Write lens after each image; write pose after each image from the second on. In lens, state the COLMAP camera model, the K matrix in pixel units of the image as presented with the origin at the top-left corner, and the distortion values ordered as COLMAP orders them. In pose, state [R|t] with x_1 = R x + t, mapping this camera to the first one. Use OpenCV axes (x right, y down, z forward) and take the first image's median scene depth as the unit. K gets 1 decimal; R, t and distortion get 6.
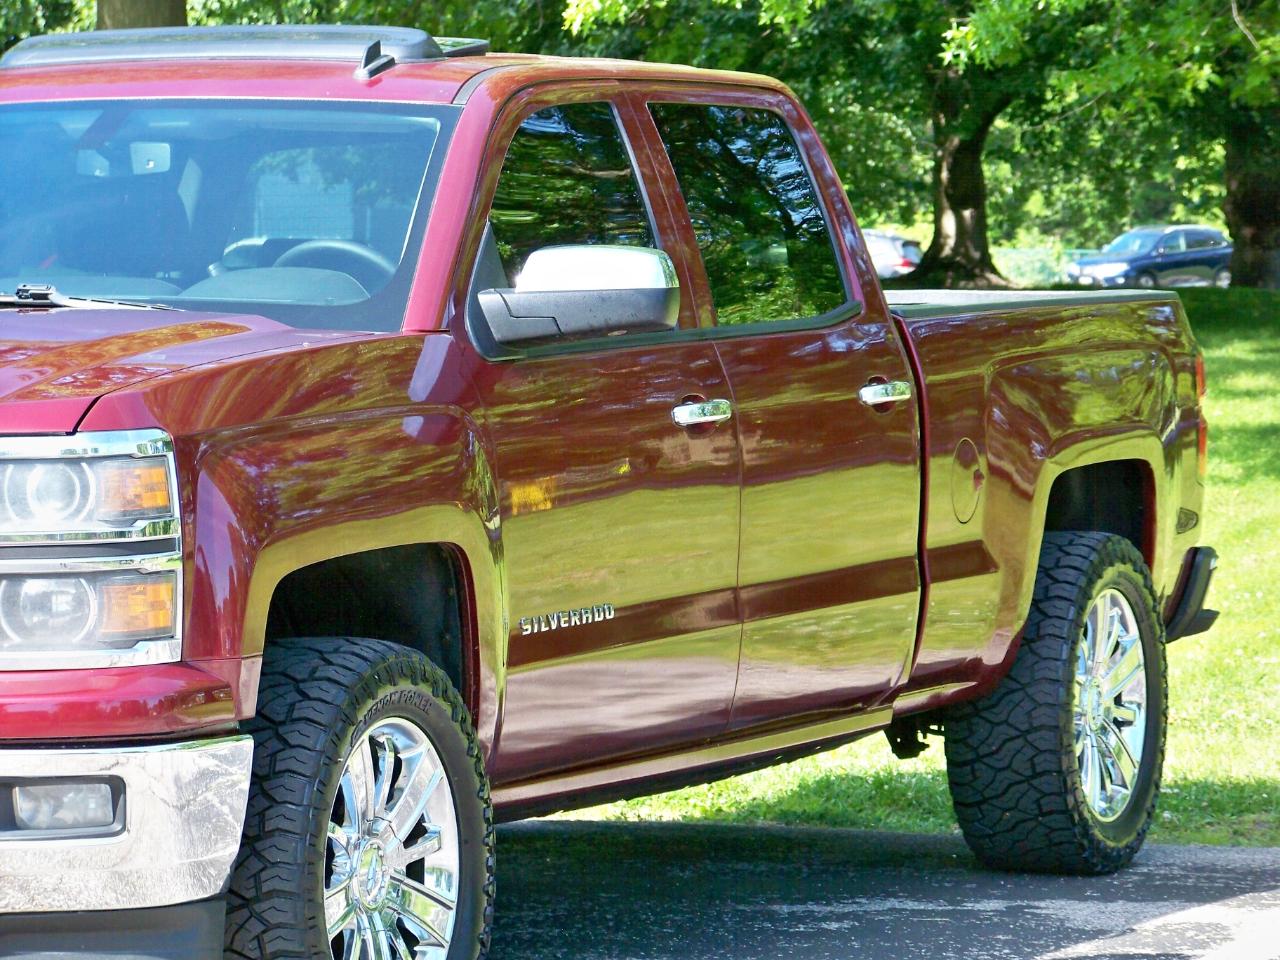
lens RADIAL K [[5017.3, 0, 640.0], [0, 5017.3, 480.0], [0, 0, 1]] dist [-0.081019, -0.296540]
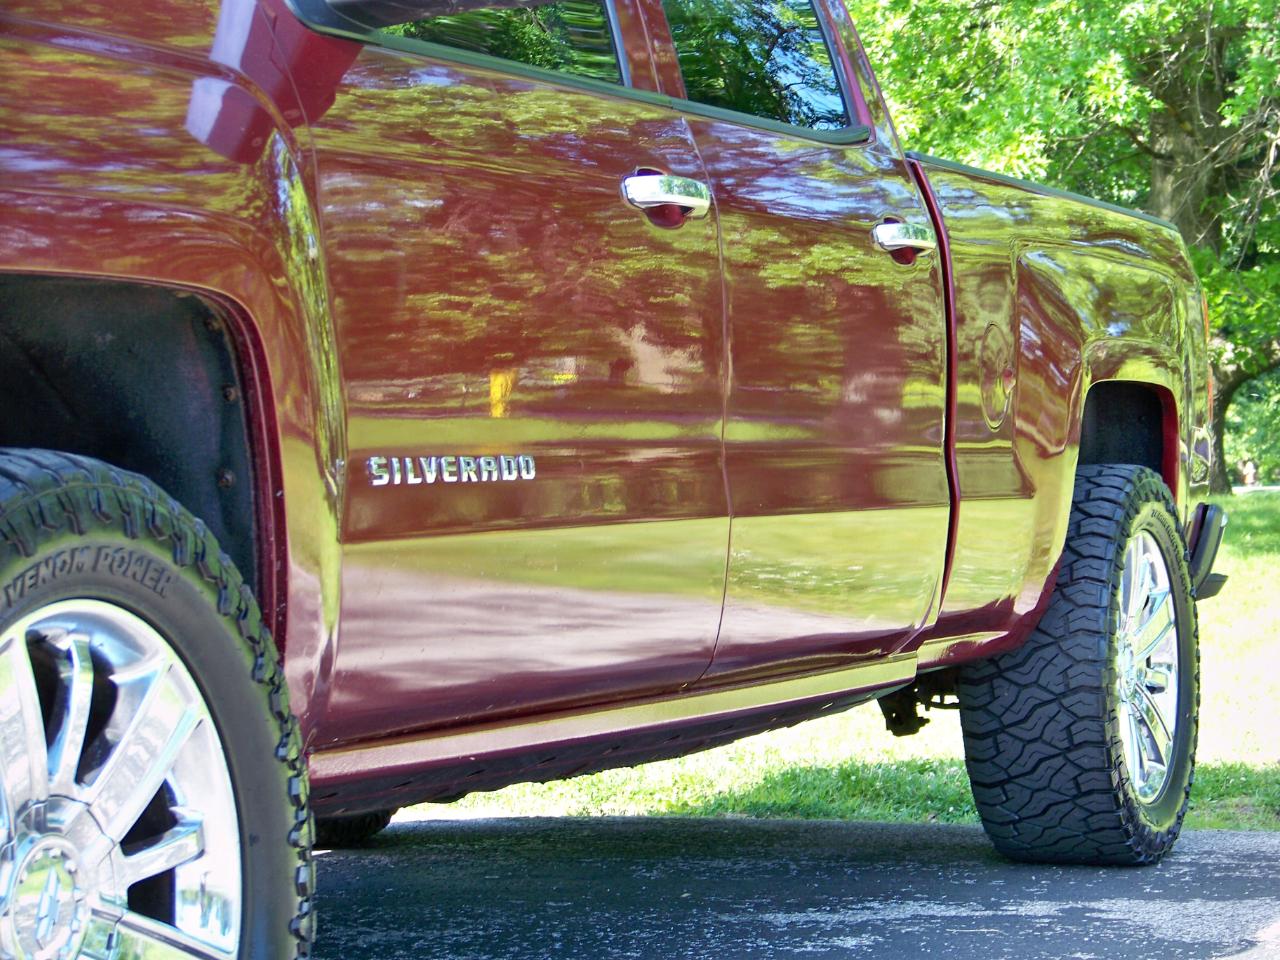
lens RADIAL K [[3011.8, 0, 644.3], [0, 3011.8, 528.7], [0, 0, 1]] dist [-0.274564, 4.375205]
pose [[0.999782, -0.018412, 0.009878, 0.004062], [0.018712, 0.999337, -0.031219, 0.040116], [-0.009296, 0.031397, 0.999464, 0.547218]]
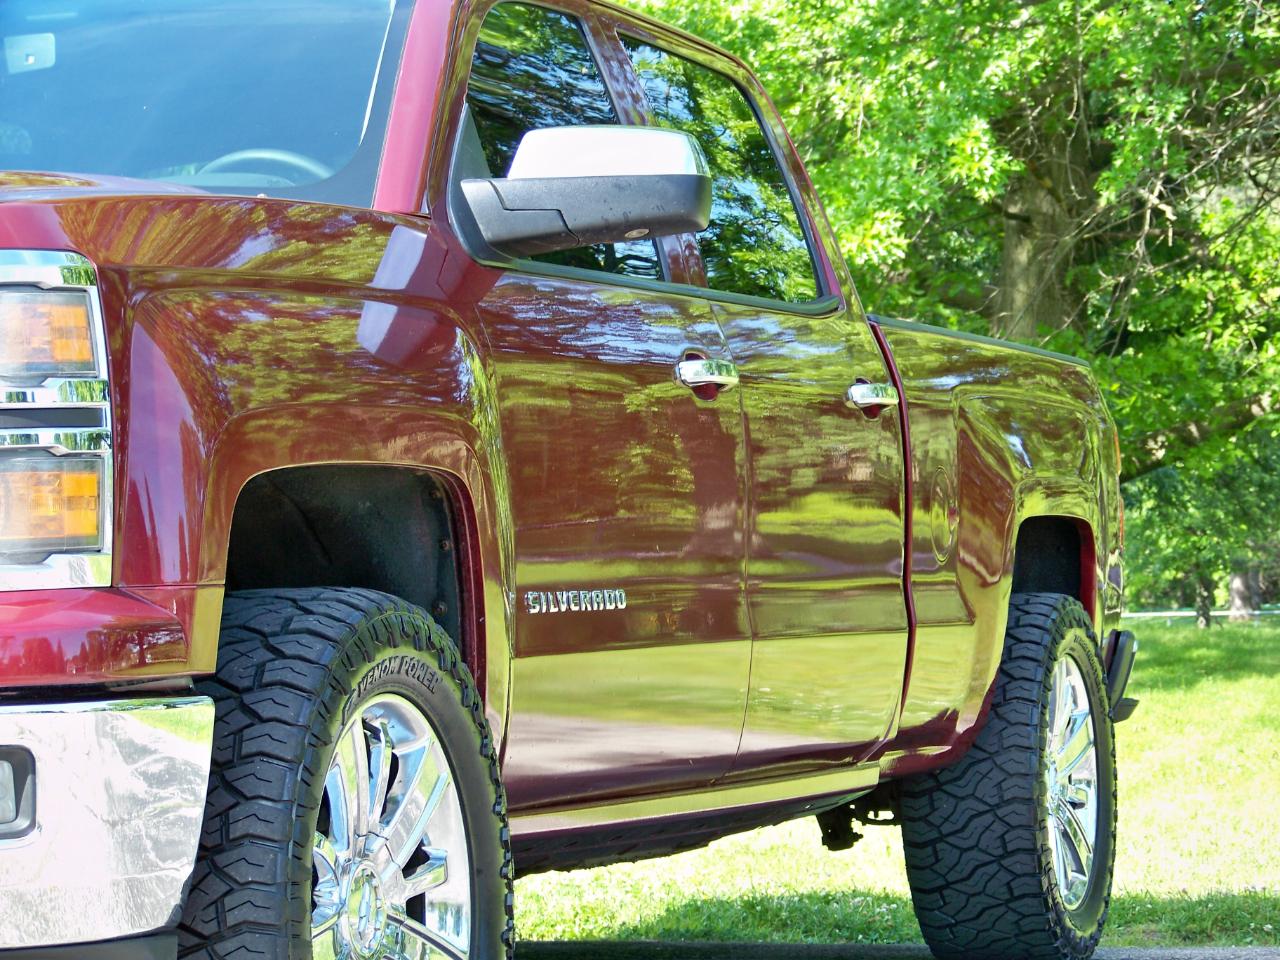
lens RADIAL K [[3801.1, 0, 640.0], [0, 3801.1, 480.0], [0, 0, 1]] dist [-0.151103, 2.514007]
pose [[0.996342, -0.013511, 0.084377, -0.046859], [0.020139, 0.996734, -0.078201, 0.047627], [-0.083045, 0.079614, 0.993361, 0.352535]]
